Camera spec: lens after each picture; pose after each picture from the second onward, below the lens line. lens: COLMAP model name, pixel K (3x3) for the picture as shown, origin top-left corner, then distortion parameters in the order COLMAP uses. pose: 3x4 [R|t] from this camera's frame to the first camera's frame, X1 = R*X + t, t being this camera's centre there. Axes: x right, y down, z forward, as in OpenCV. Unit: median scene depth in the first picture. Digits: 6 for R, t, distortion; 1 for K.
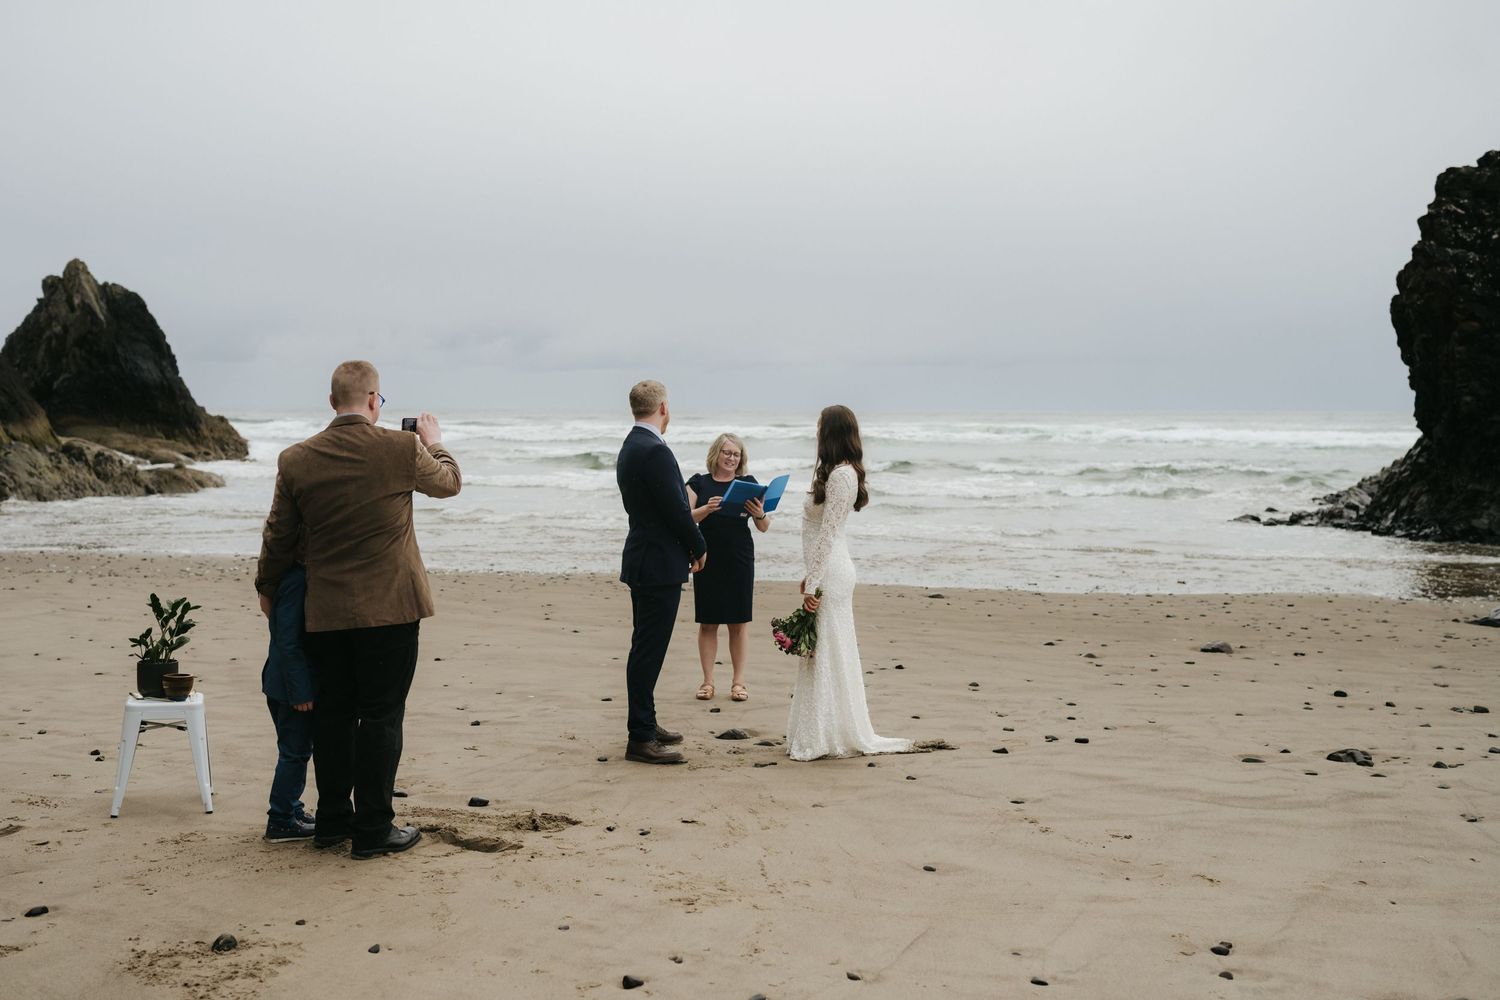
lens RADIAL K [[1533.9, 0, 700.4], [0, 1533.9, 528.4], [0, 0, 1]] dist [-0.002691, 0.000000]
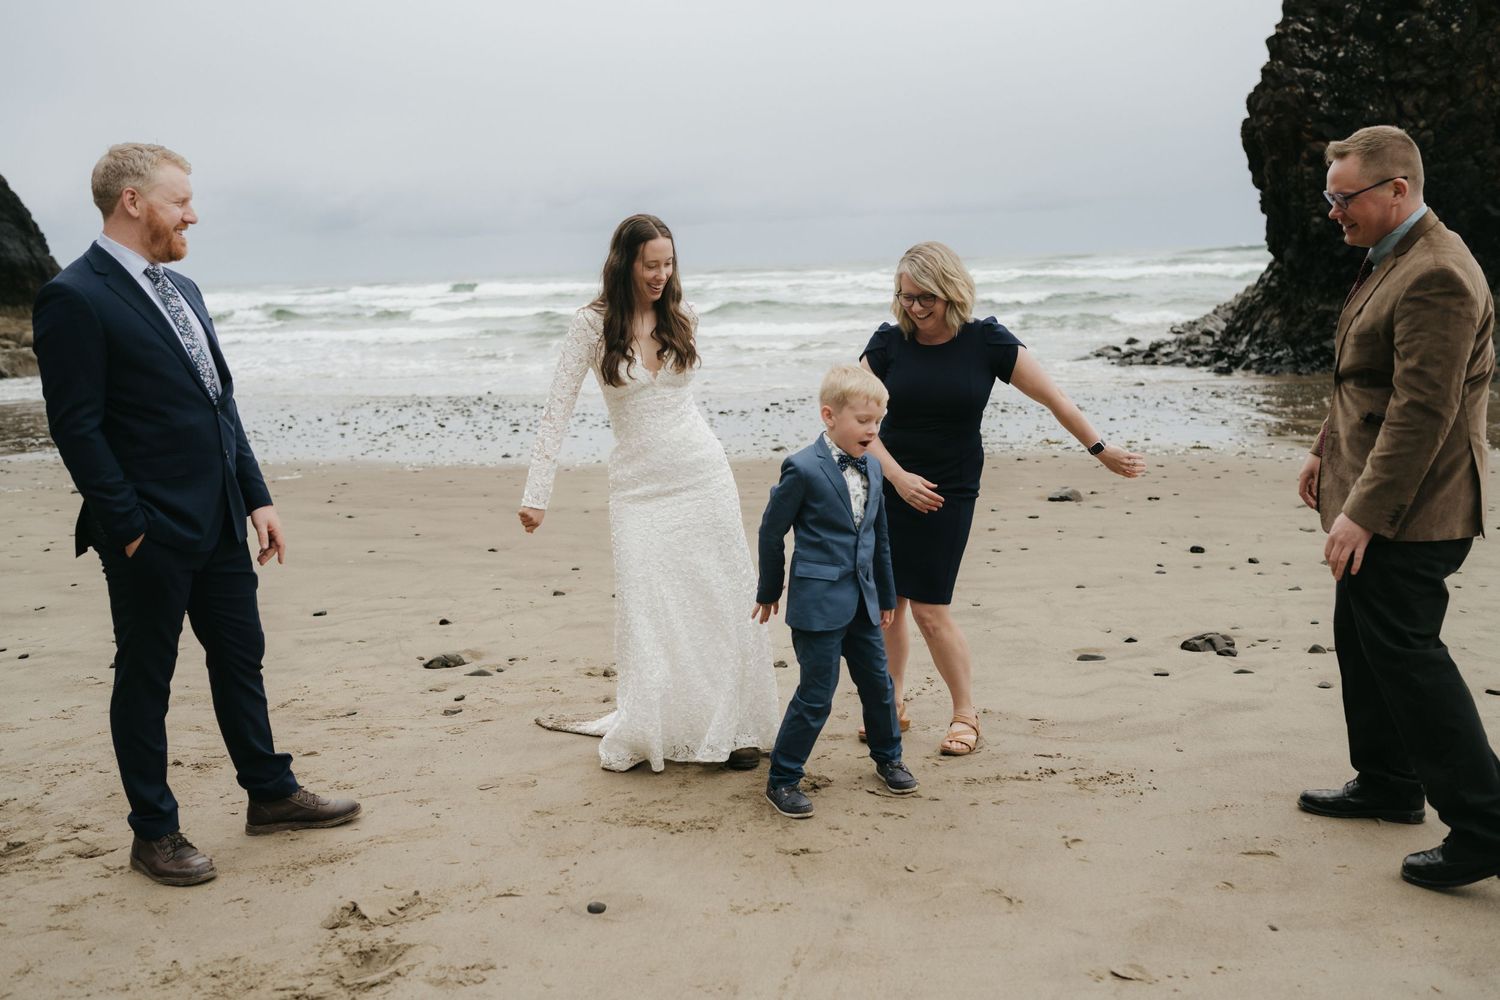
lens RADIAL K [[1404.6, 0, 751.3], [0, 1404.6, 498.4], [0, 0, 1]] dist [-0.002864, 0.000000]
pose [[0.994966, -0.056235, 0.082951, 0.043378], [0.048963, 0.994984, 0.087238, -0.001107], [-0.087440, -0.082737, 0.992728, 0.100135]]
